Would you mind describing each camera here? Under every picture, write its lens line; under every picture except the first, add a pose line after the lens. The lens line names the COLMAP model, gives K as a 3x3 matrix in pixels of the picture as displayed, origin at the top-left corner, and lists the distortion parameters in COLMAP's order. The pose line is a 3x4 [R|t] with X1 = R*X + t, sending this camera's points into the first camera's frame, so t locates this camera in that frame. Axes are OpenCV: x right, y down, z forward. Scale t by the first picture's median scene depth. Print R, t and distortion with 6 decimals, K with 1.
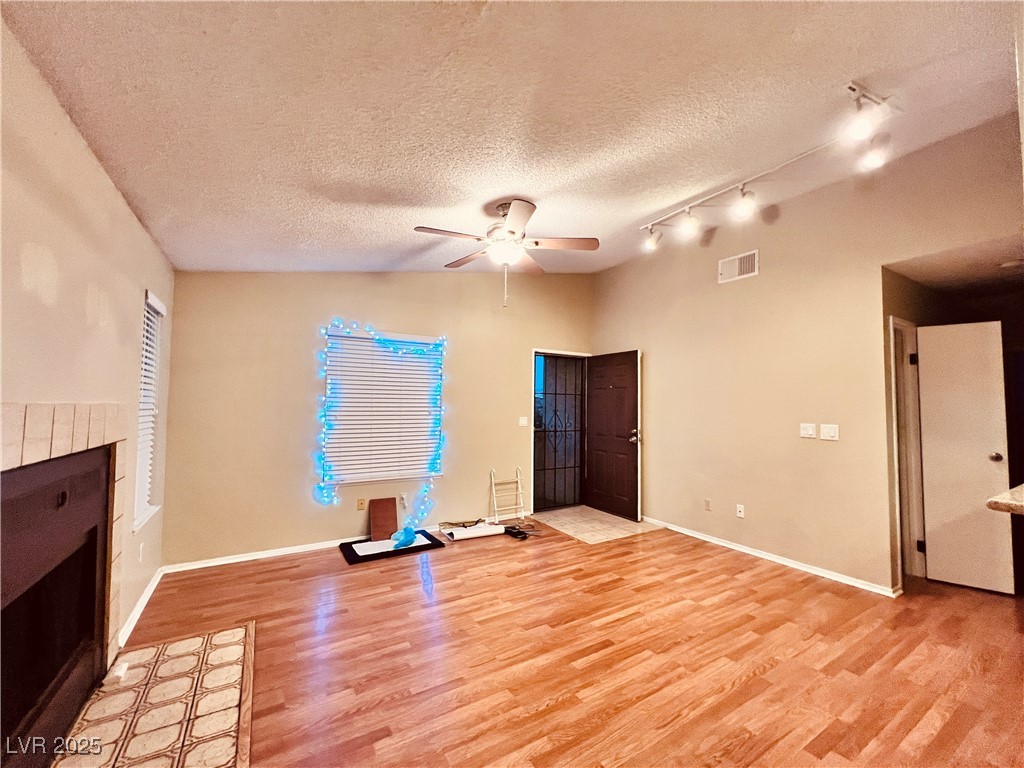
lens RADIAL K [[411.2, 0, 510.9], [0, 411.2, 383.1], [0, 0, 1]] dist [-0.000463, -0.000148]
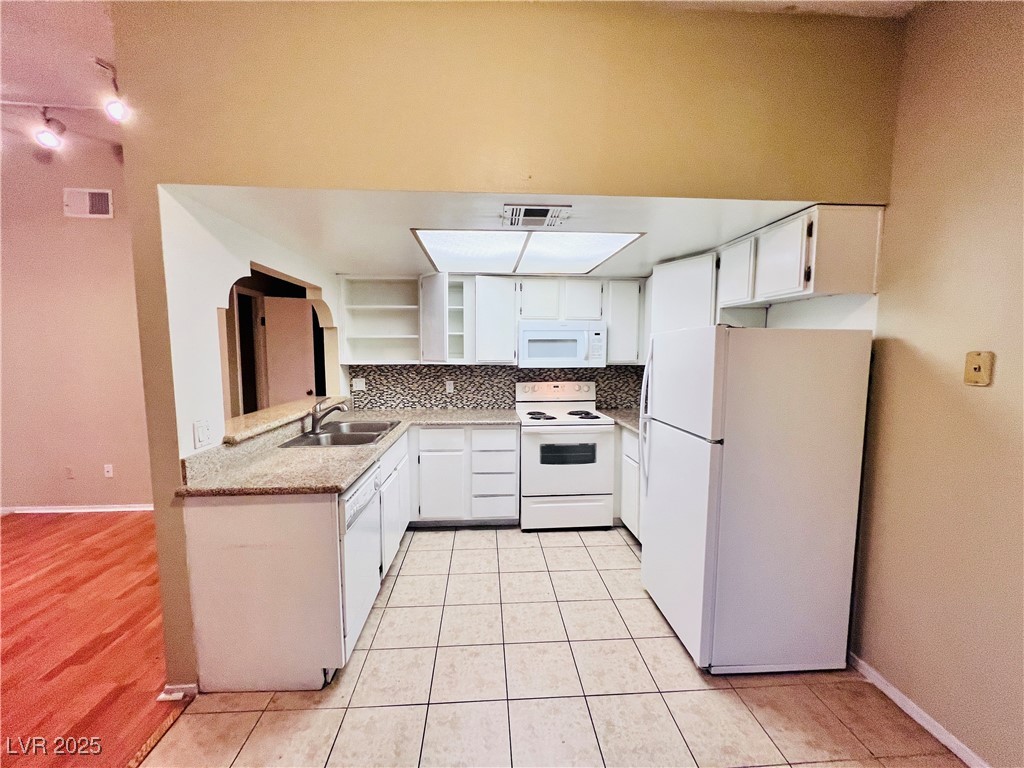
lens RADIAL K [[411.2, 0, 510.1], [0, 411.2, 383.4], [0, 0, 1]] dist [-0.000463, -0.000148]
pose [[0.460387, -0.080193, 0.884089, 0.164430], [-0.045206, 0.992501, 0.113567, -0.040849], [-0.886567, -0.092251, 0.453309, -0.242960]]
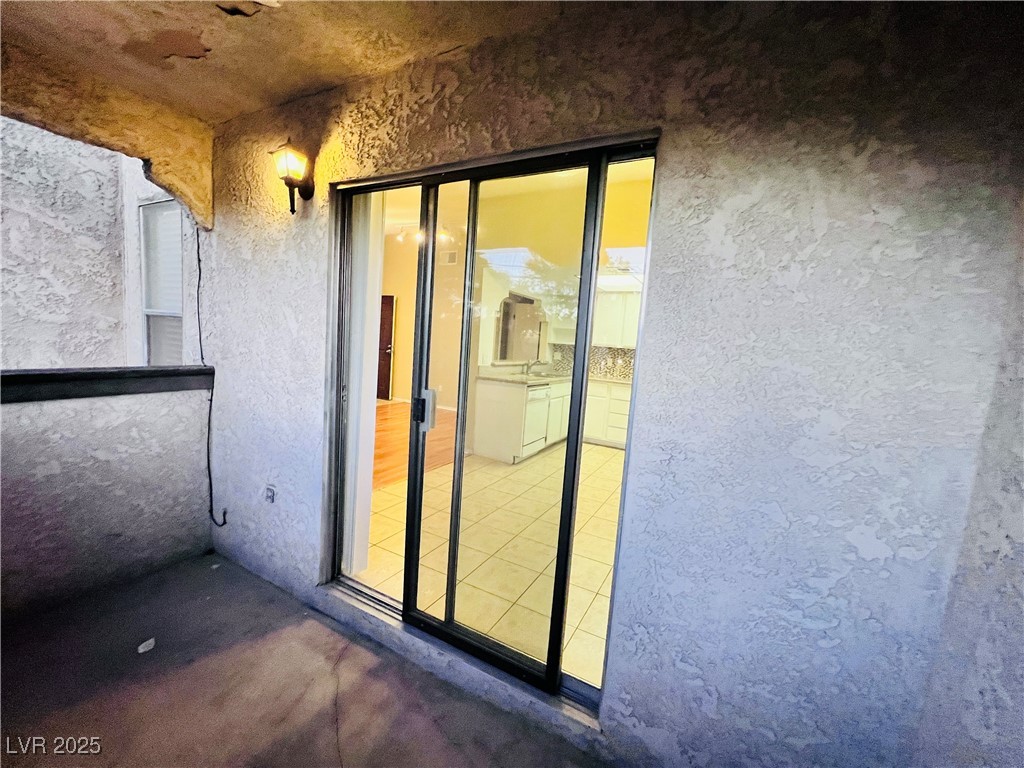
lens RADIAL K [[411.2, 0, 512.6], [0, 411.2, 381.3], [0, 0, 1]] dist [-0.000463, -0.000148]
pose [[0.859378, -0.001951, 0.511337, -0.141360], [-0.088995, 0.984160, 0.153324, -0.048952], [-0.503537, -0.177270, 0.845592, -0.808750]]
